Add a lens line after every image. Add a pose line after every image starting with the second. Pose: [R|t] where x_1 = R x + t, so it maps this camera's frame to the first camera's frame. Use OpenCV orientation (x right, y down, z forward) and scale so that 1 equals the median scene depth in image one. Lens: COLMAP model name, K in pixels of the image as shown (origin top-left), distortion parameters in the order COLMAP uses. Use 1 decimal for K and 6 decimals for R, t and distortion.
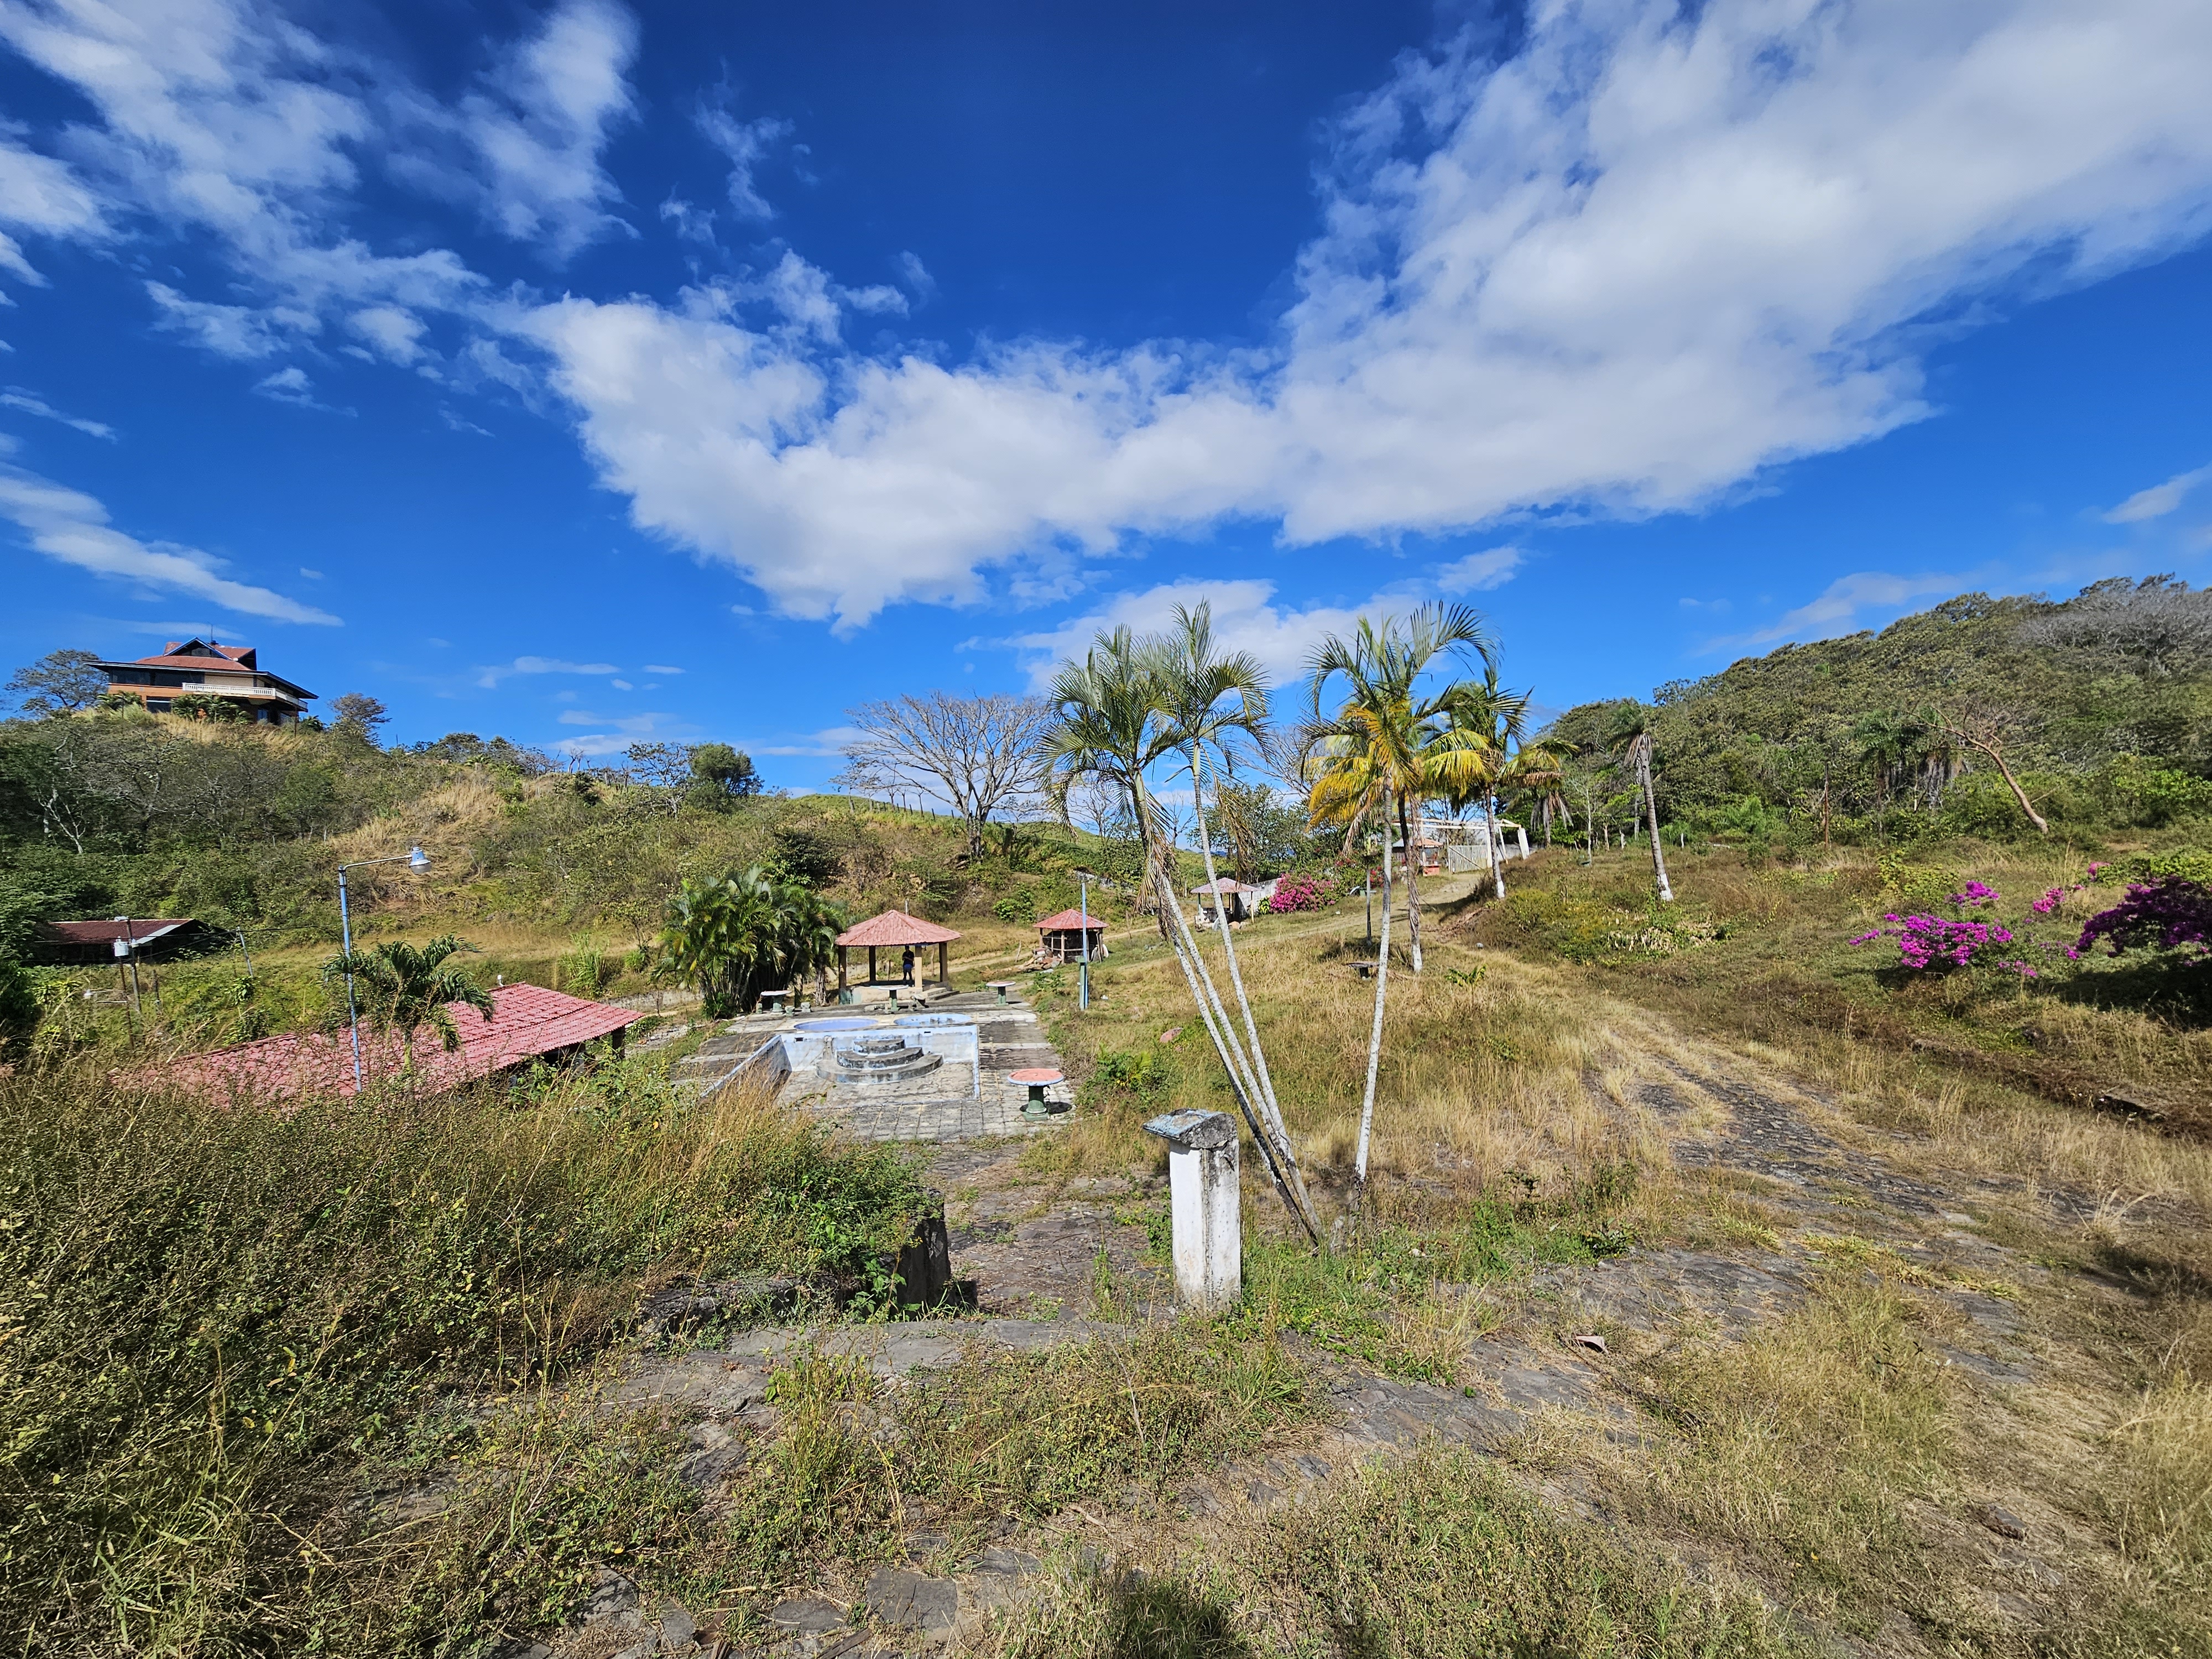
lens RADIAL K [[891.9, 0, 1106.0], [0, 891.9, 829.5], [0, 0, 1]] dist [-0.002532, -0.000137]
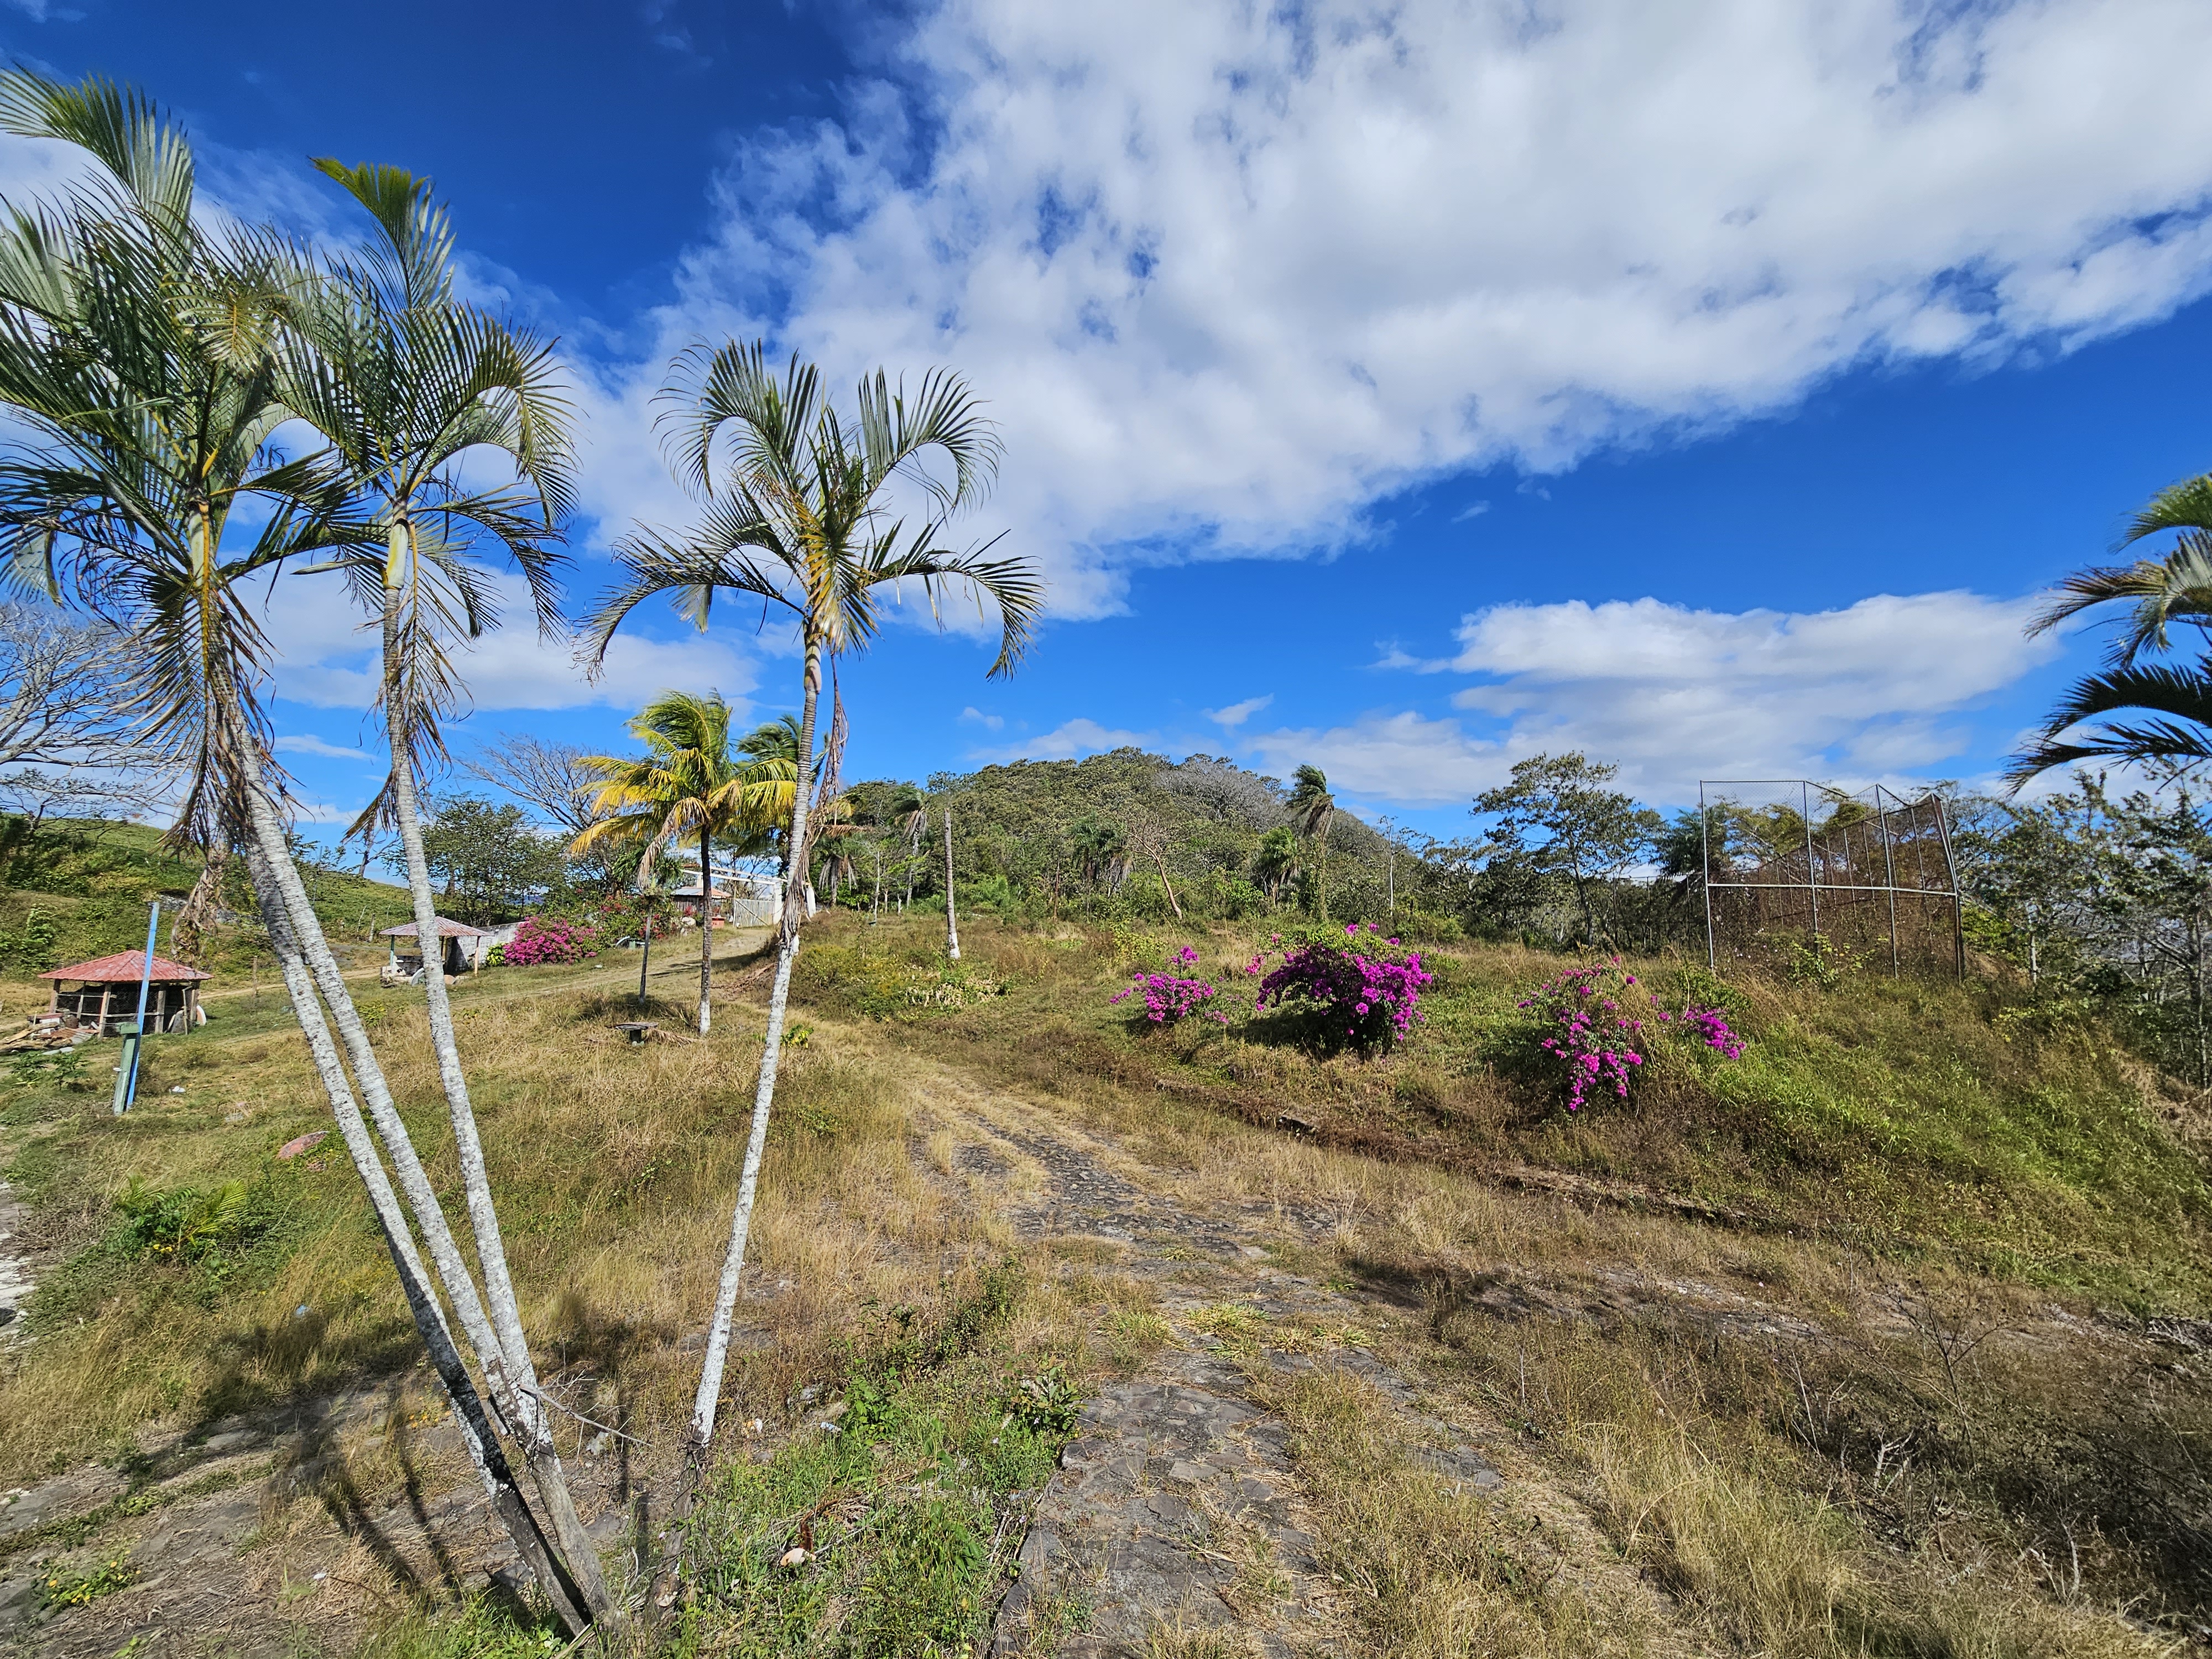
lens RADIAL K [[911.1, 0, 1099.1], [0, 911.1, 859.0], [0, 0, 1]] dist [0.001148, 0.000838]
pose [[0.724866, 0.103928, 0.681005, 0.017508], [-0.081786, 0.994546, -0.064724, 0.022018], [-0.684018, -0.008780, 0.729413, 0.124544]]
